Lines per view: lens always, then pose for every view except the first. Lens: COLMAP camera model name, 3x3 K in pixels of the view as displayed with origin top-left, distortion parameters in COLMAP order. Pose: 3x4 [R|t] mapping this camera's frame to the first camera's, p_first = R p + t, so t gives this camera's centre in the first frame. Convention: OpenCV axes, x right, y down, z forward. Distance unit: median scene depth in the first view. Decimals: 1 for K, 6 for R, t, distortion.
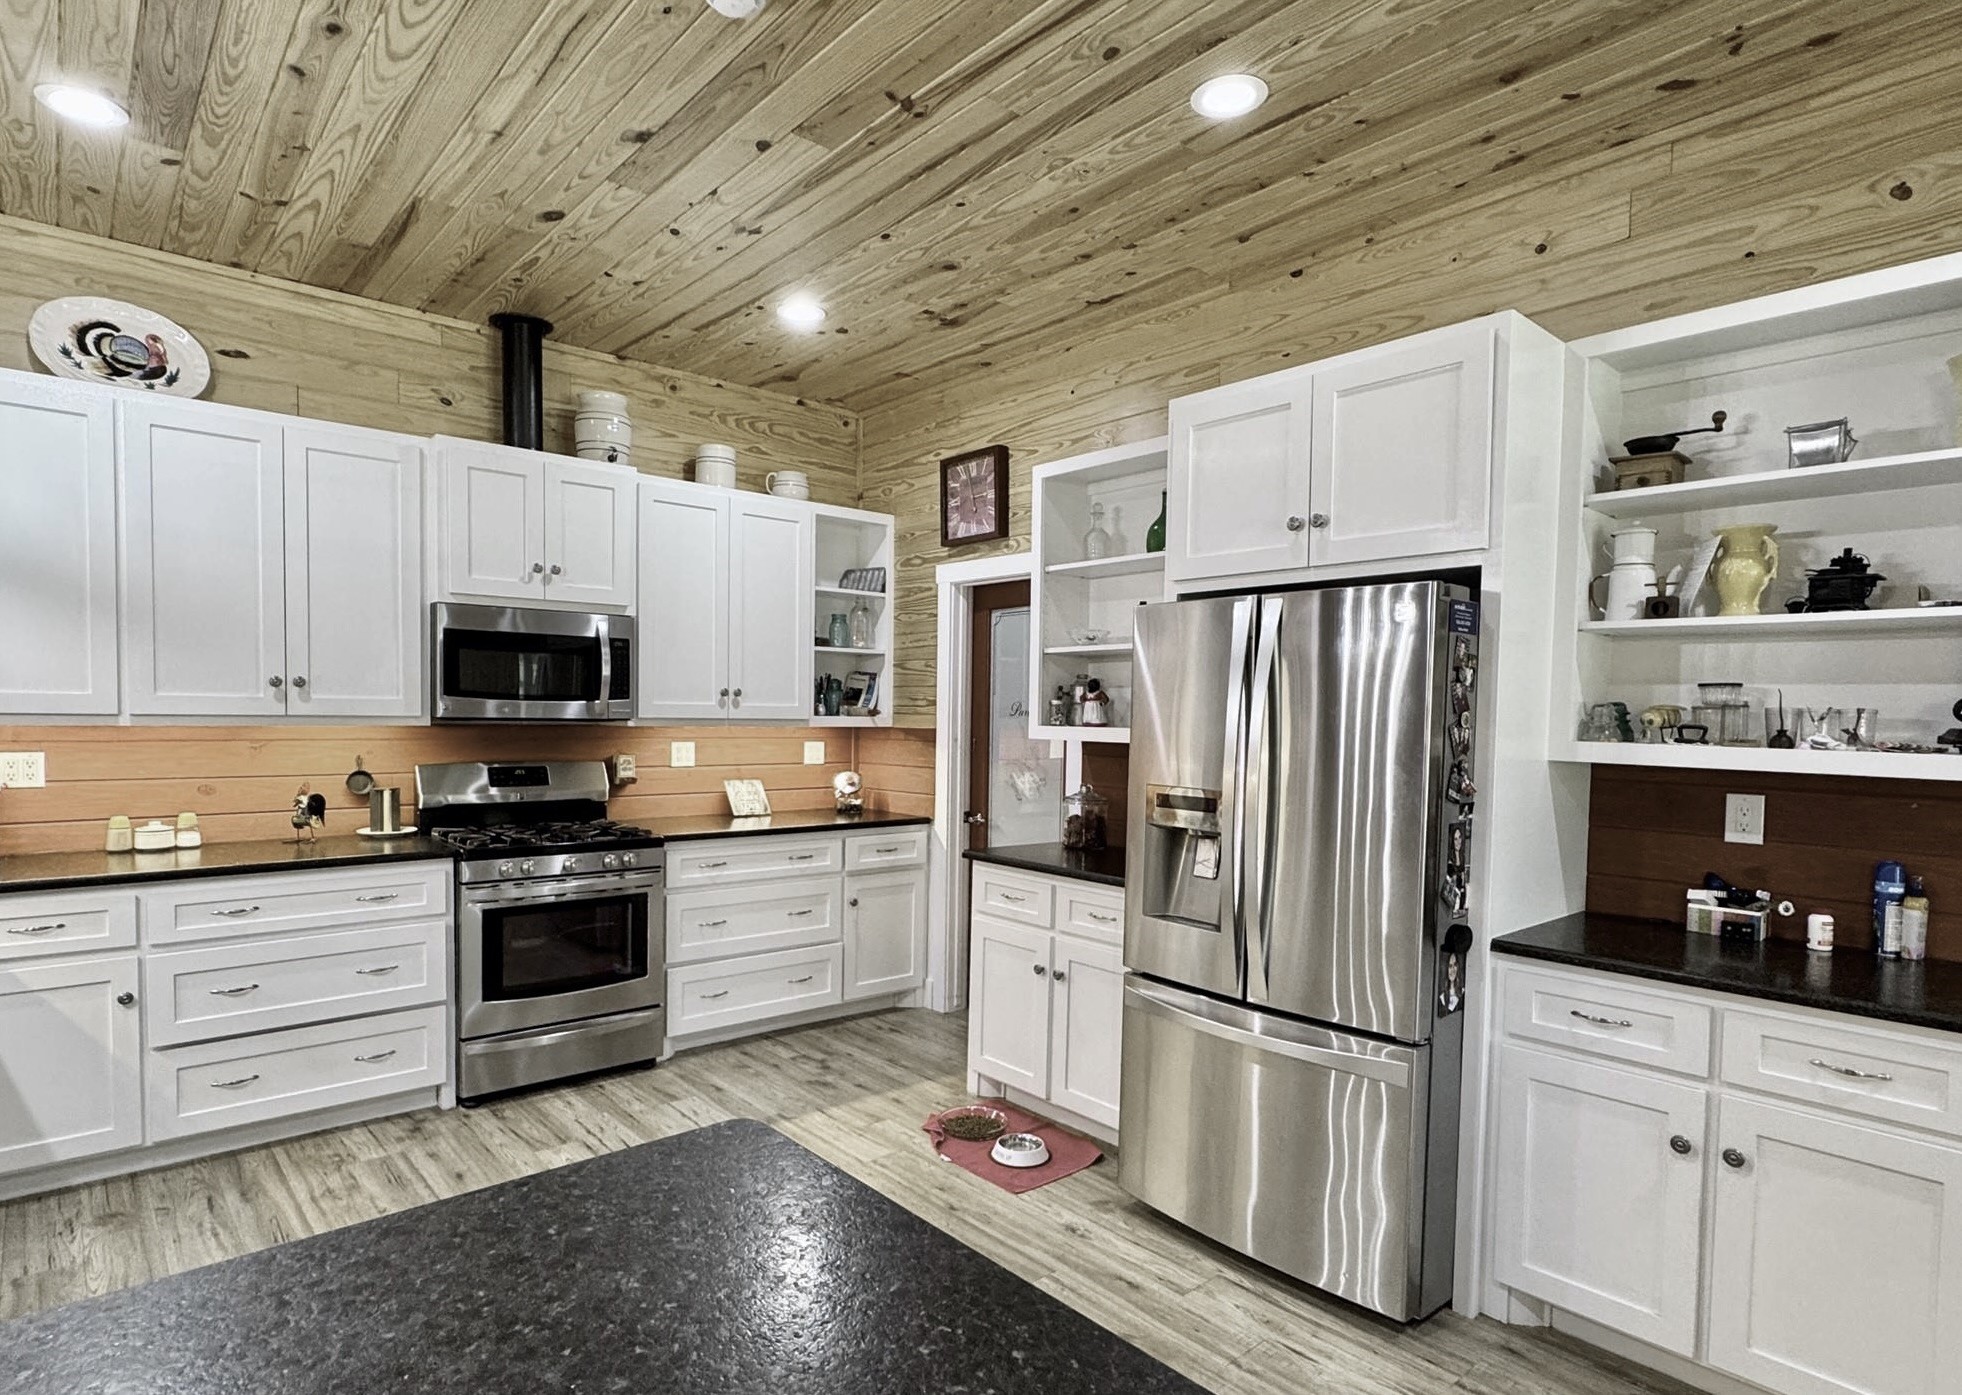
lens RADIAL K [[1048.8, 0, 978.9], [0, 1048.8, 755.1], [0, 0, 1]] dist [-0.001935, 0.001067]
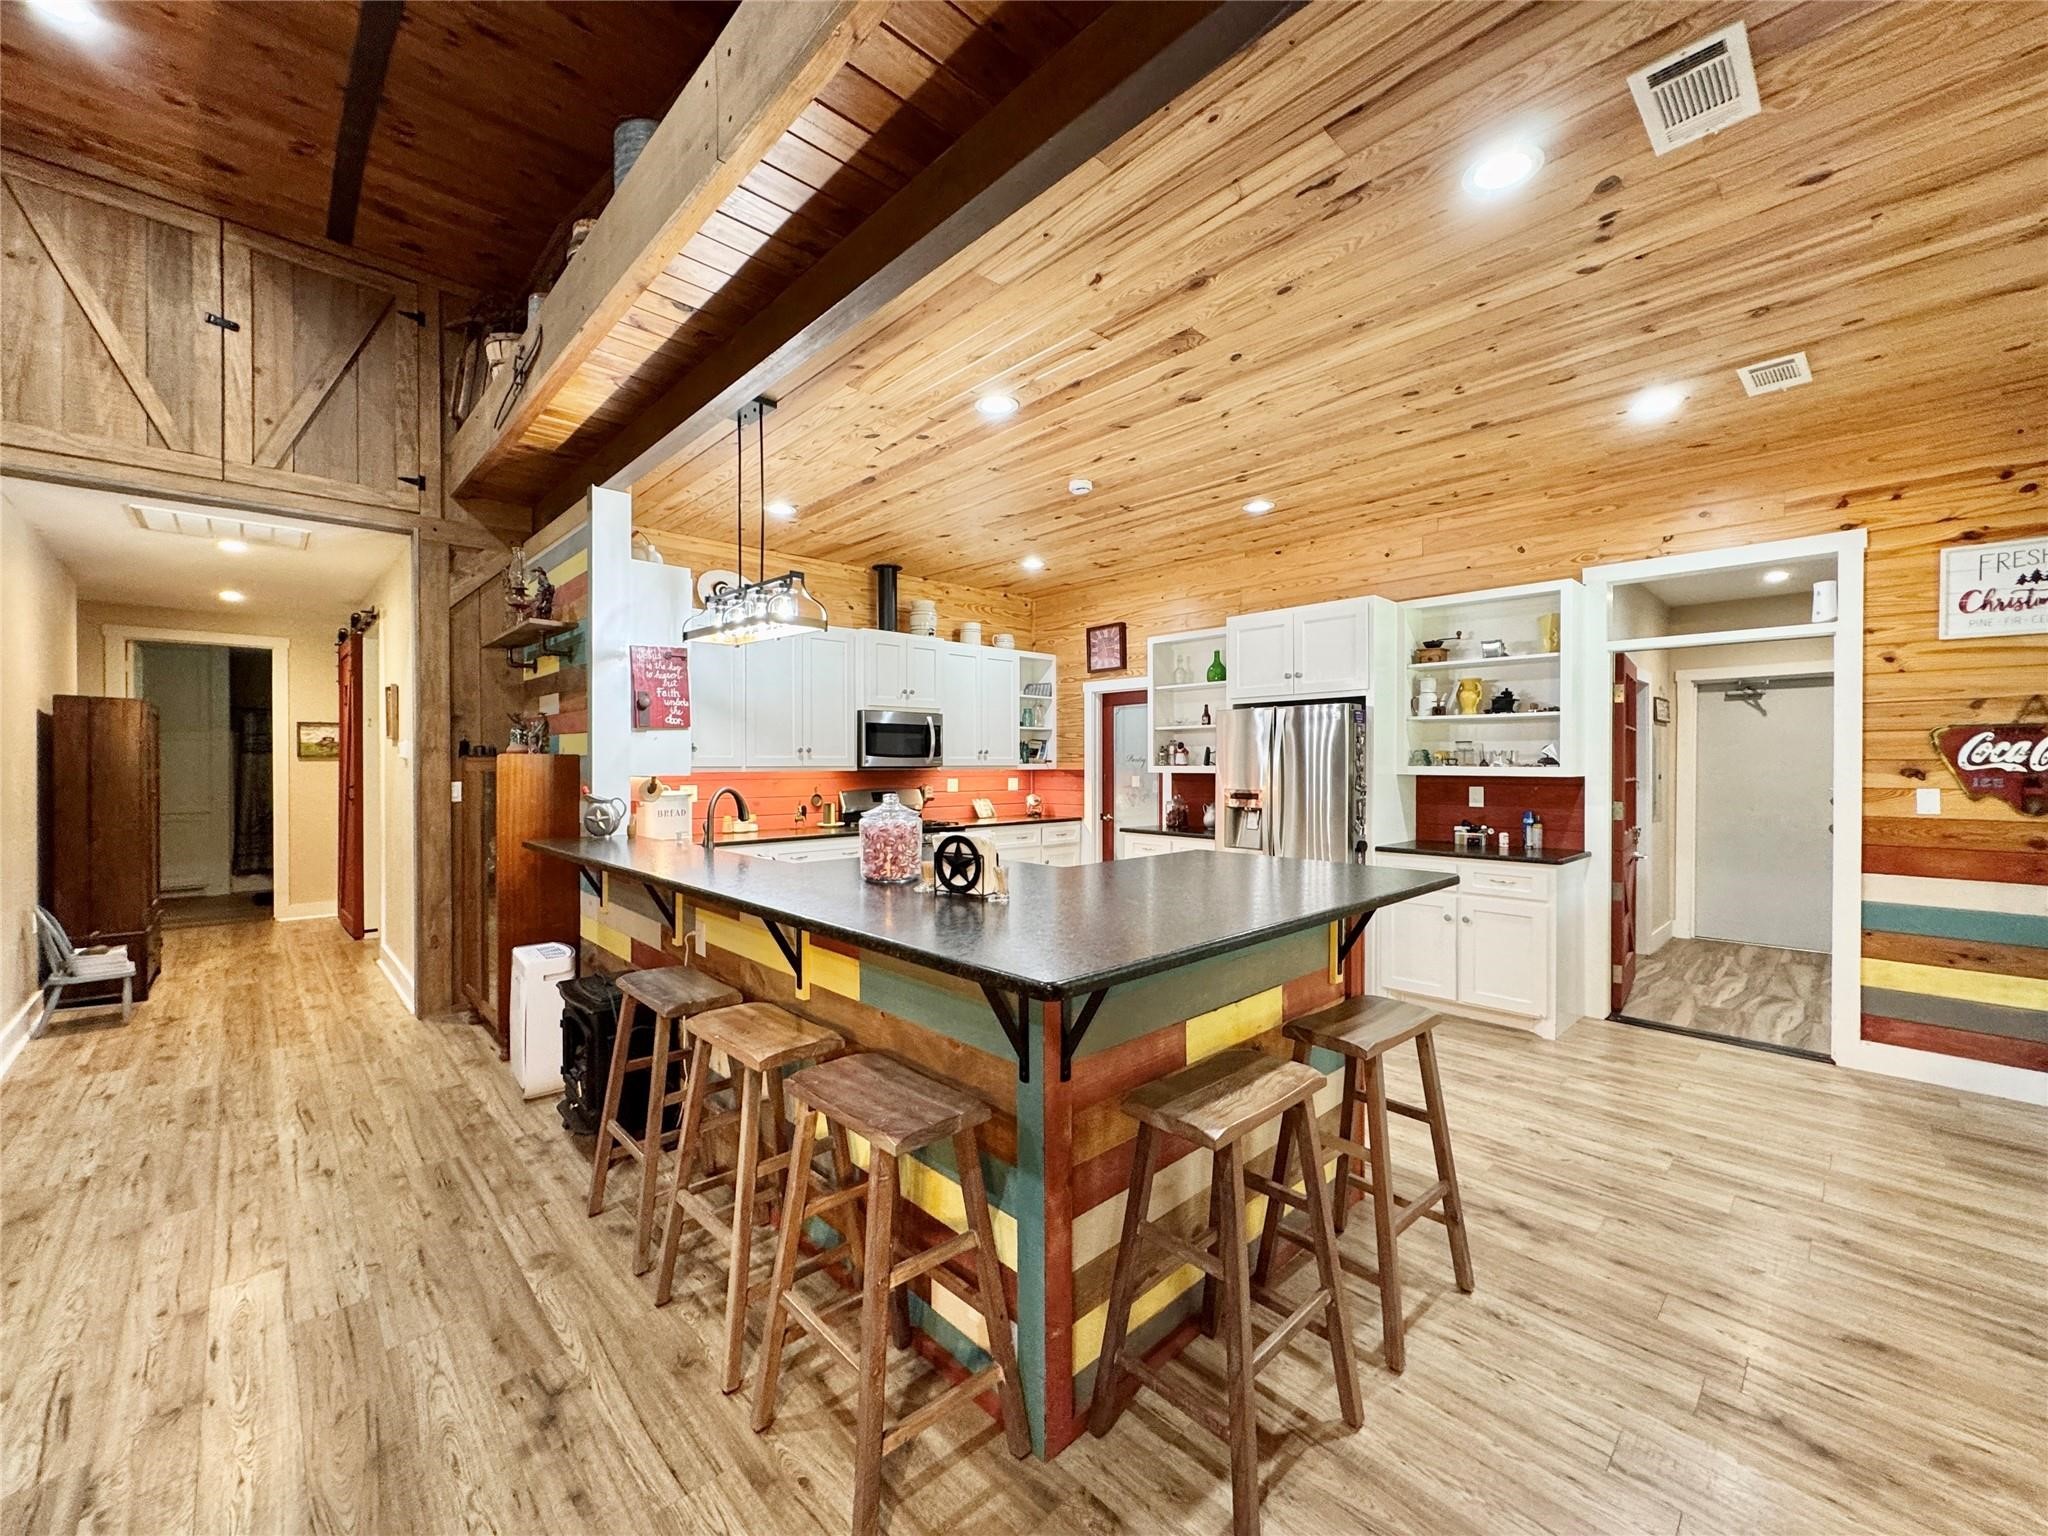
lens RADIAL K [[816.0, 0, 1021.7], [0, 816.0, 769.1], [0, 0, 1]] dist [-0.004165, 0.000033]
pose [[0.999245, -0.017308, 0.034789, -0.260752], [0.018521, 0.999221, -0.034842, 0.028991], [-0.034159, 0.035460, 0.998787, -0.575015]]
